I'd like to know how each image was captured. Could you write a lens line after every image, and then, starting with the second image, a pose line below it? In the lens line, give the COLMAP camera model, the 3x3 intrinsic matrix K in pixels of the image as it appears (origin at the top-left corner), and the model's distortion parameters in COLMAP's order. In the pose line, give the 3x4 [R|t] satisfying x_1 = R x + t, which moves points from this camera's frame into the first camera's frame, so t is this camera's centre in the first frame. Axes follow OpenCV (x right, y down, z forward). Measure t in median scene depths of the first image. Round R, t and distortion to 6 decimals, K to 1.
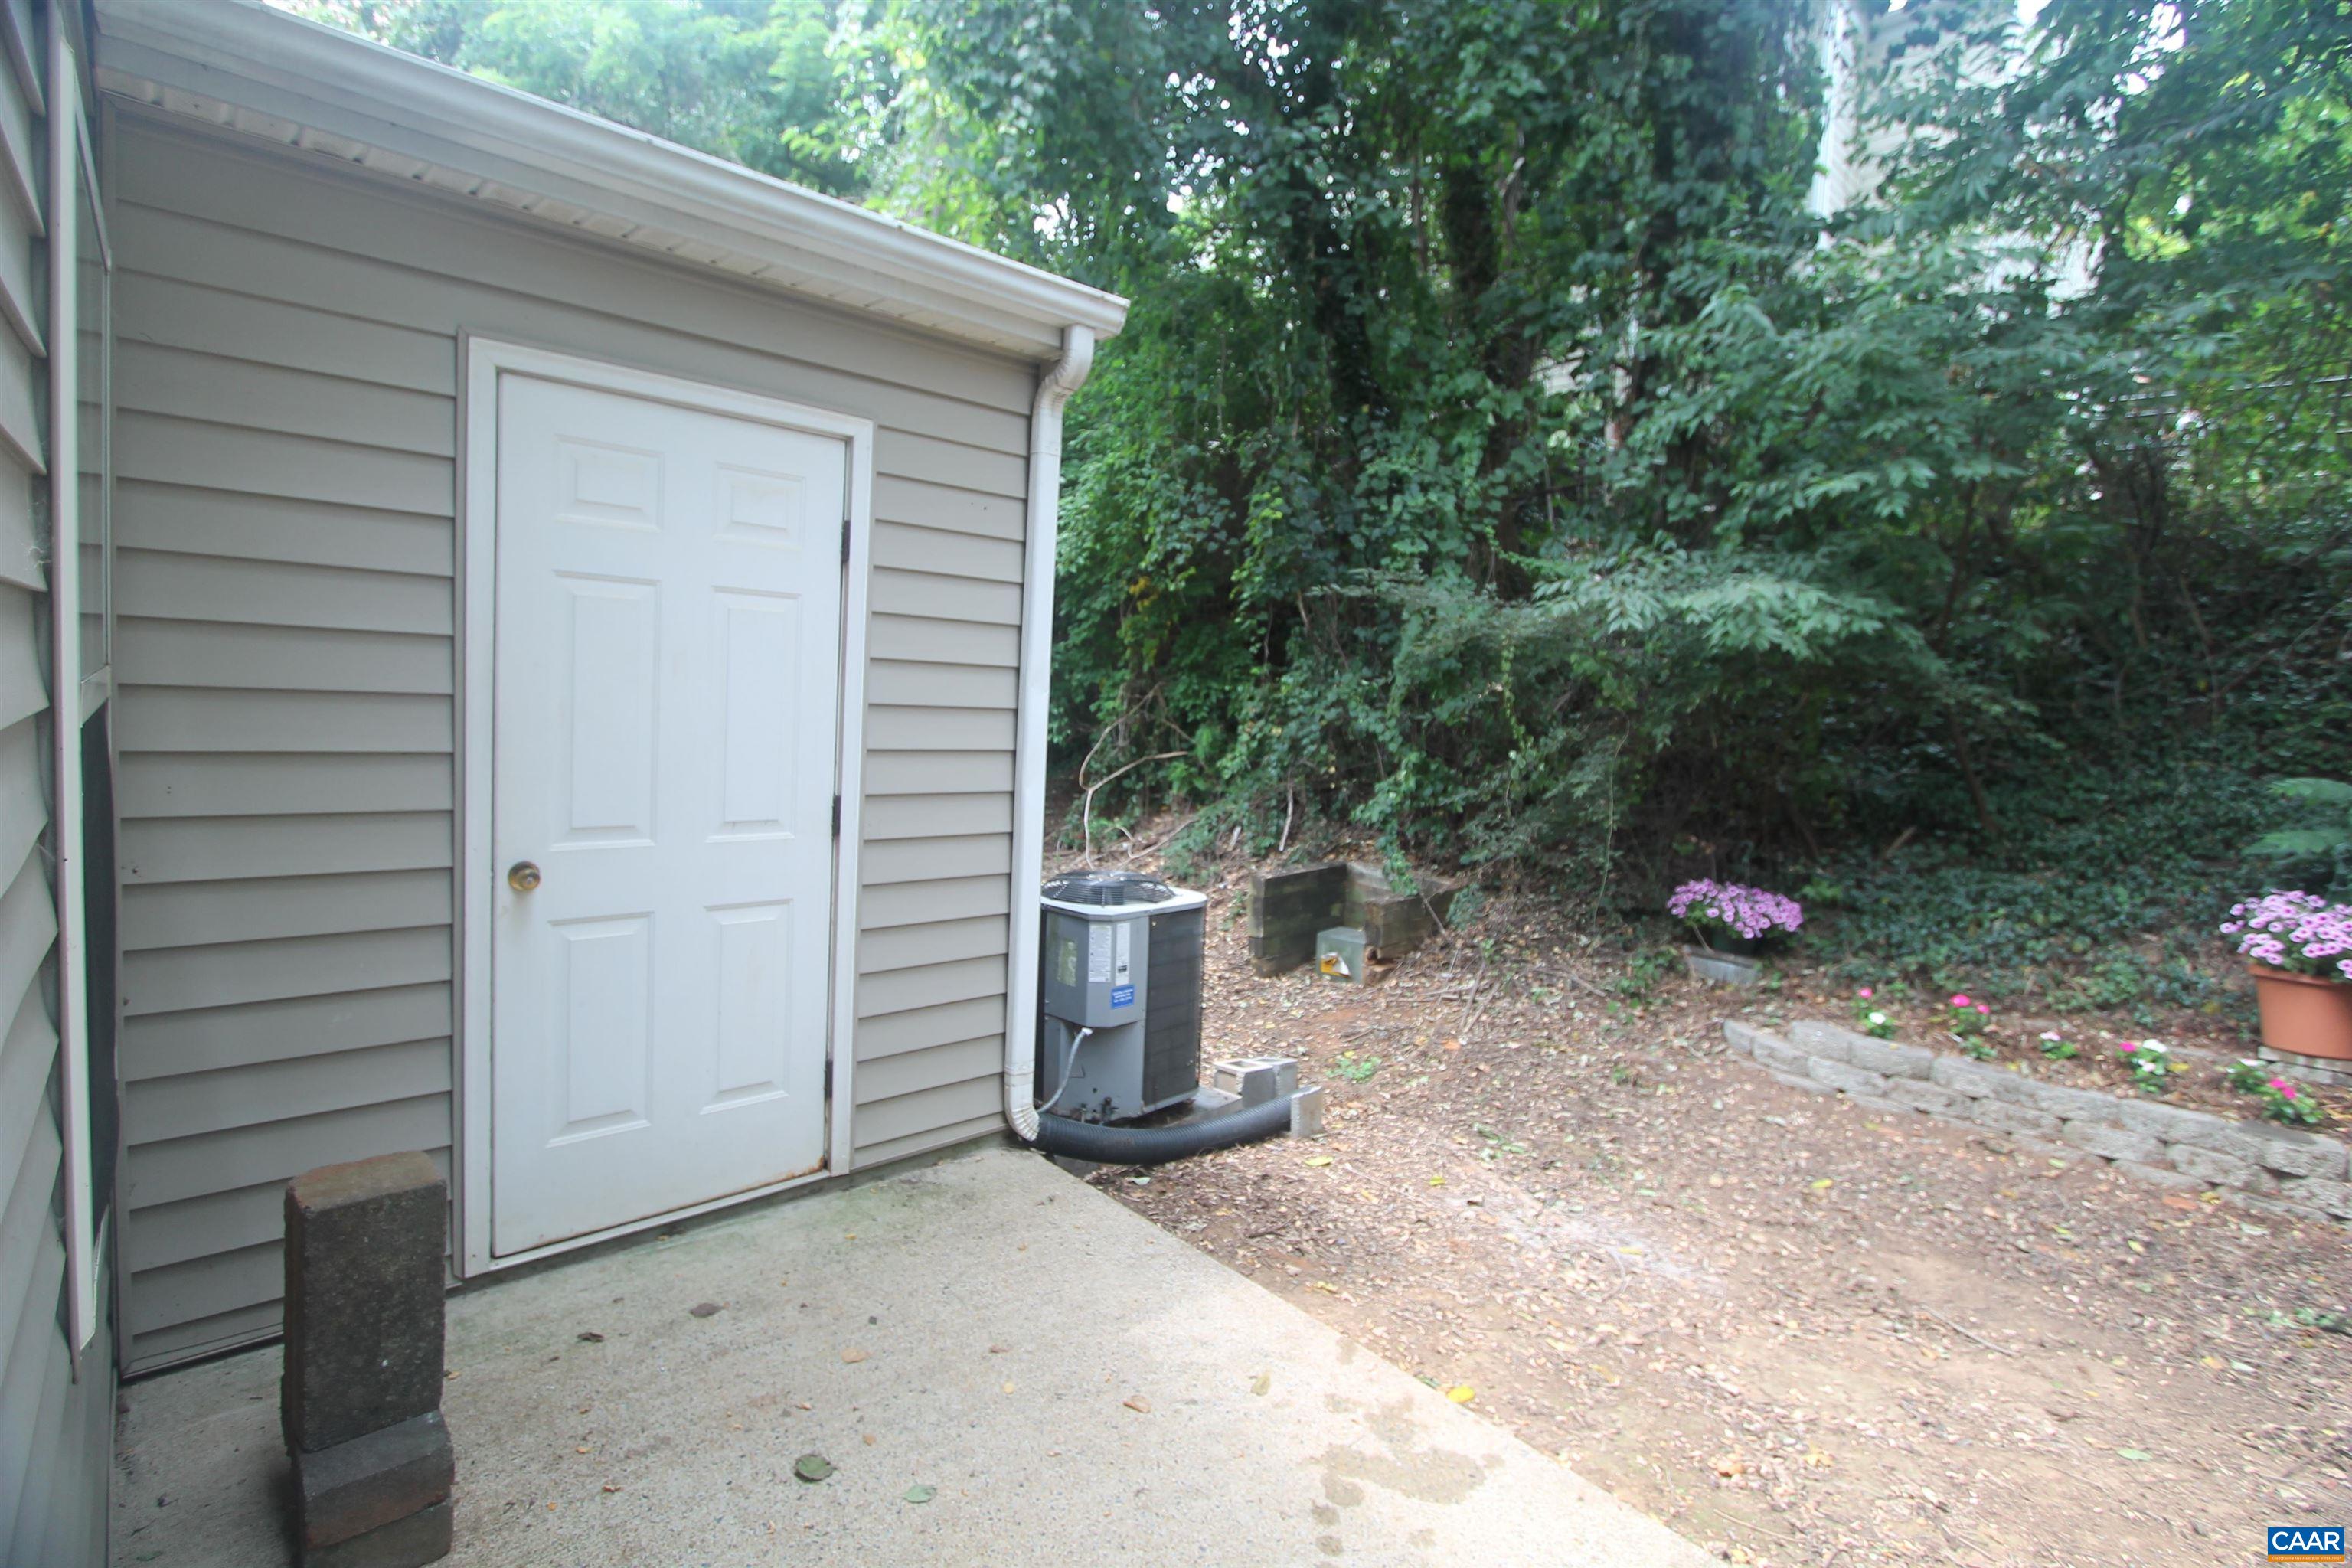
lens RADIAL K [[1104.5, 0, 1187.2], [0, 1104.5, 768.5], [0, 0, 1]] dist [-0.020781, 0.003889]
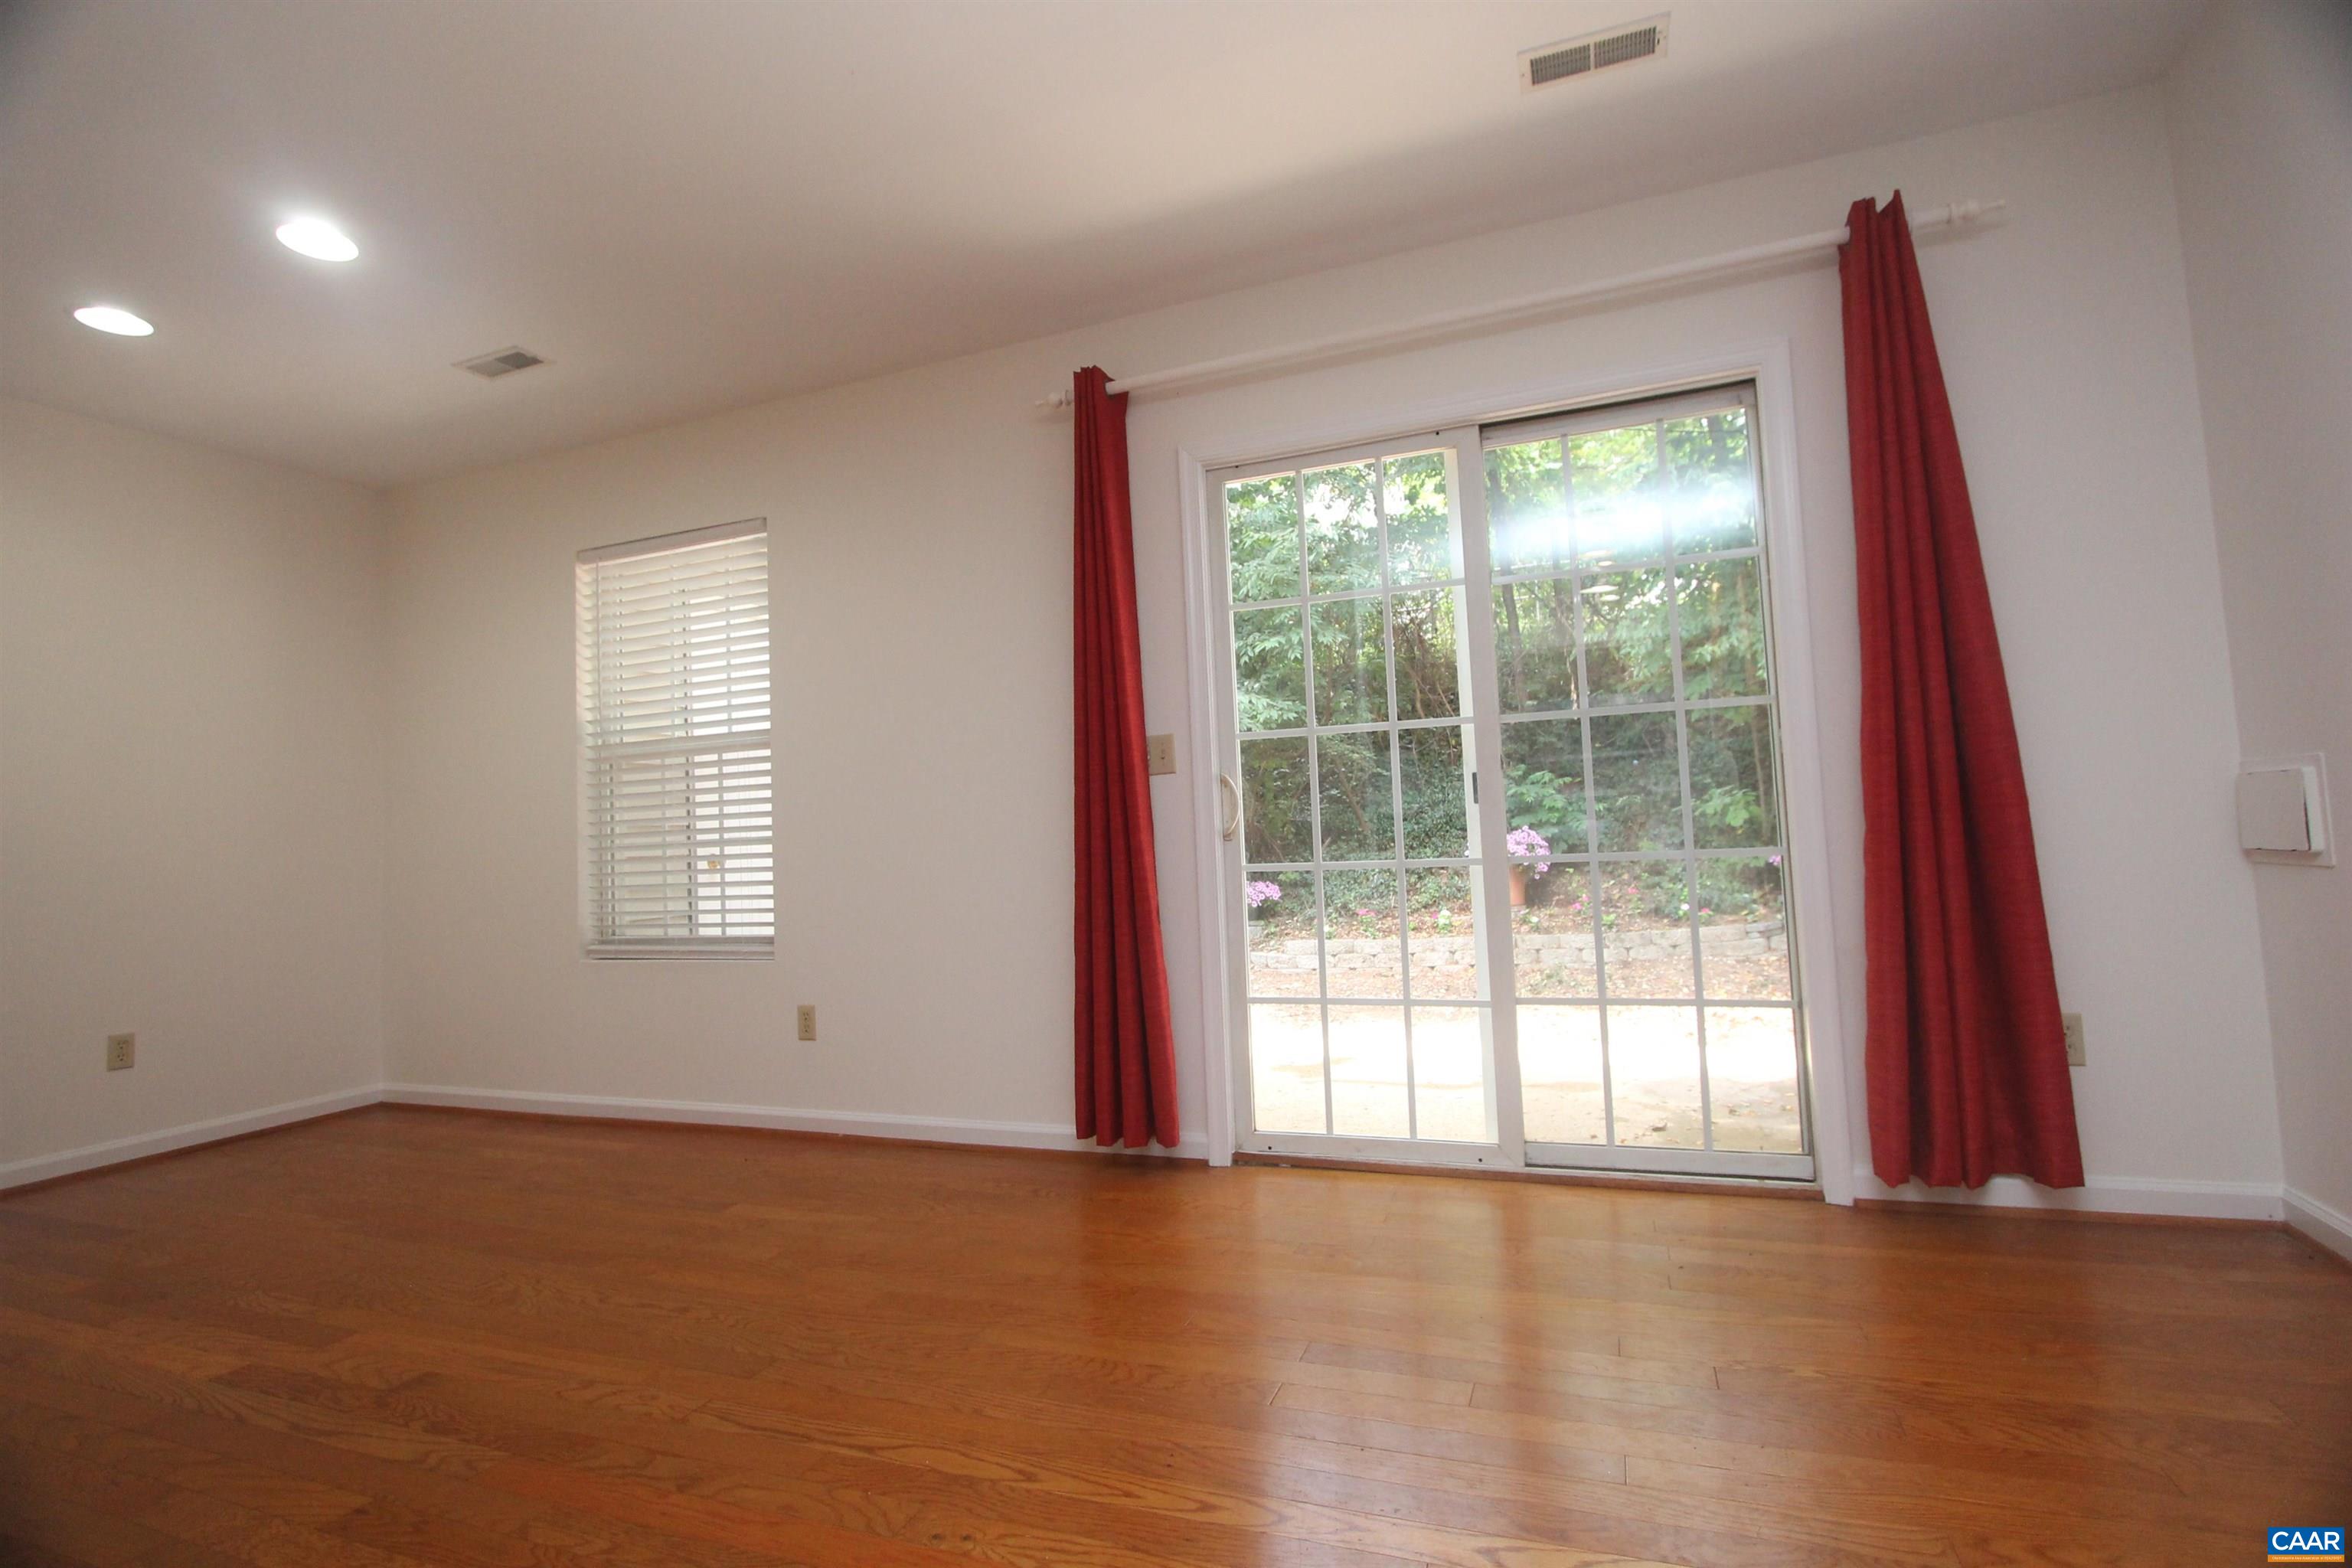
lens RADIAL K [[1104.5, 0, 1187.2], [0, 1104.5, 768.5], [0, 0, 1]] dist [-0.020781, 0.003889]
pose [[0.892300, -0.070412, 0.445918, -0.347210], [0.129541, 0.986158, -0.103499, 0.118764], [-0.432458, 0.150117, 0.889070, -0.529506]]
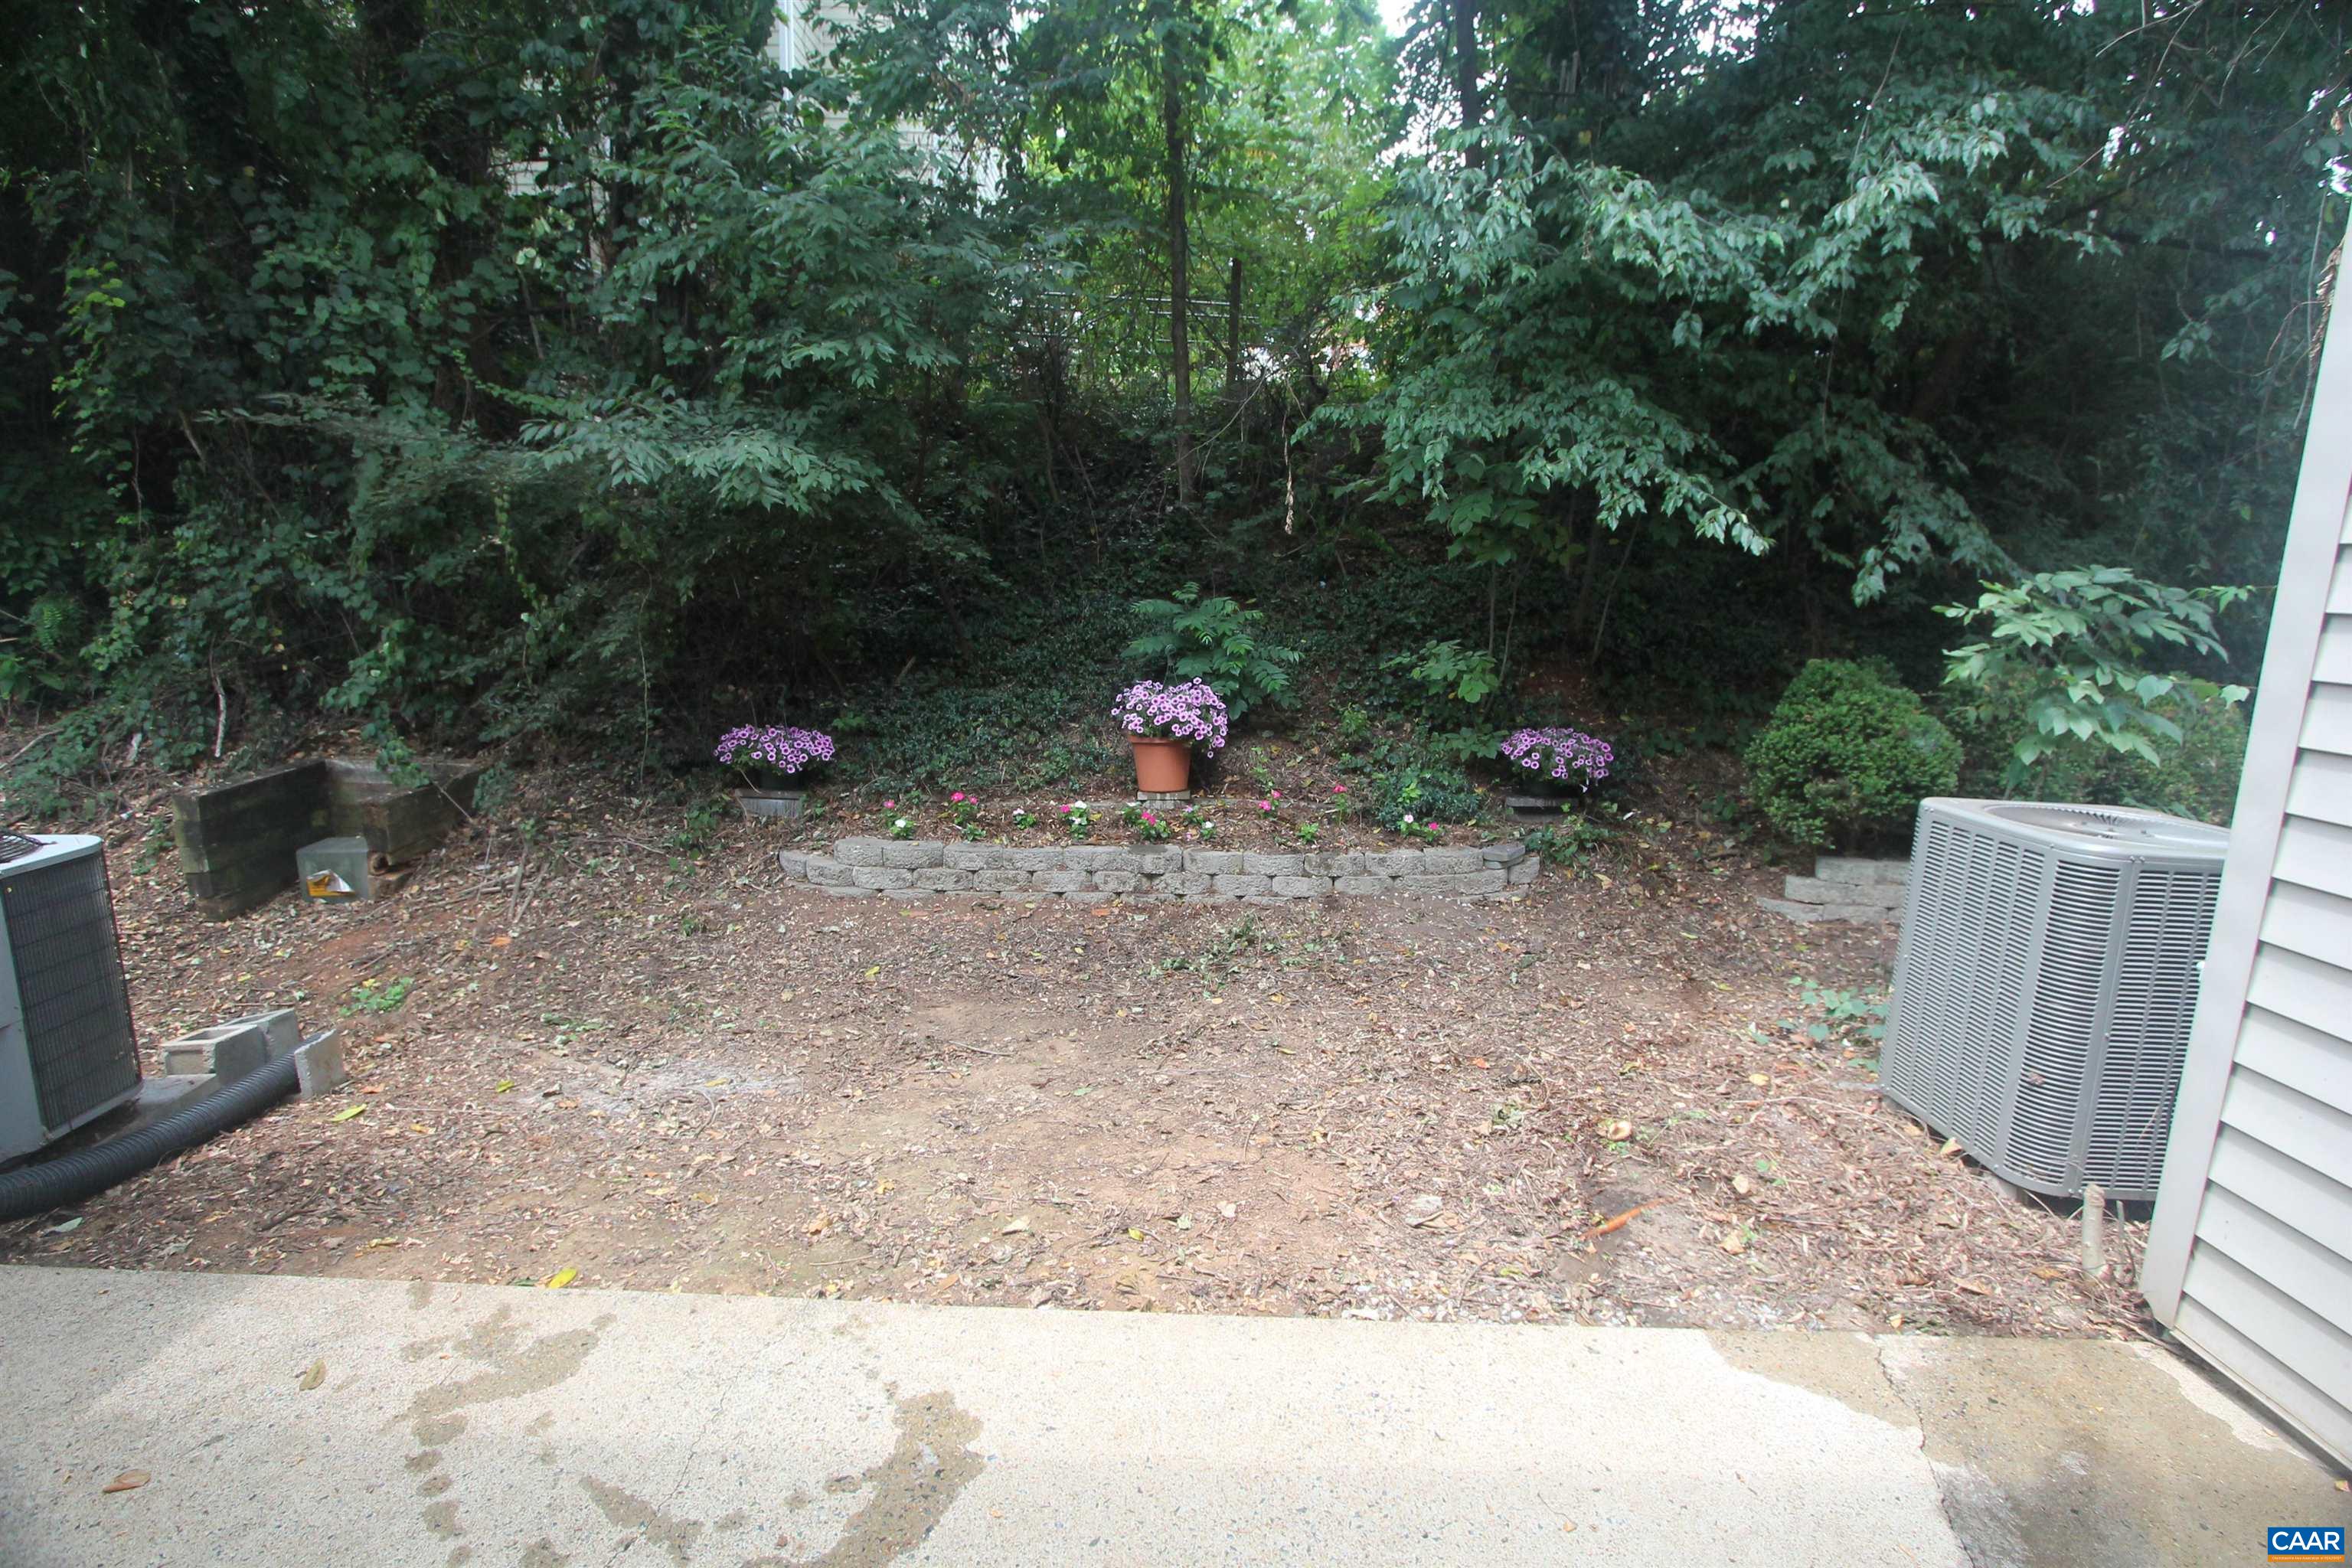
lens RADIAL K [[1104.5, 0, 1187.2], [0, 1104.5, 768.5], [0, 0, 1]] dist [-0.020781, 0.003889]
pose [[0.680094, -0.158731, 0.715735, -0.000662], [0.057461, 0.984818, 0.163807, -0.006842], [-0.730870, -0.070277, 0.678889, -0.026213]]
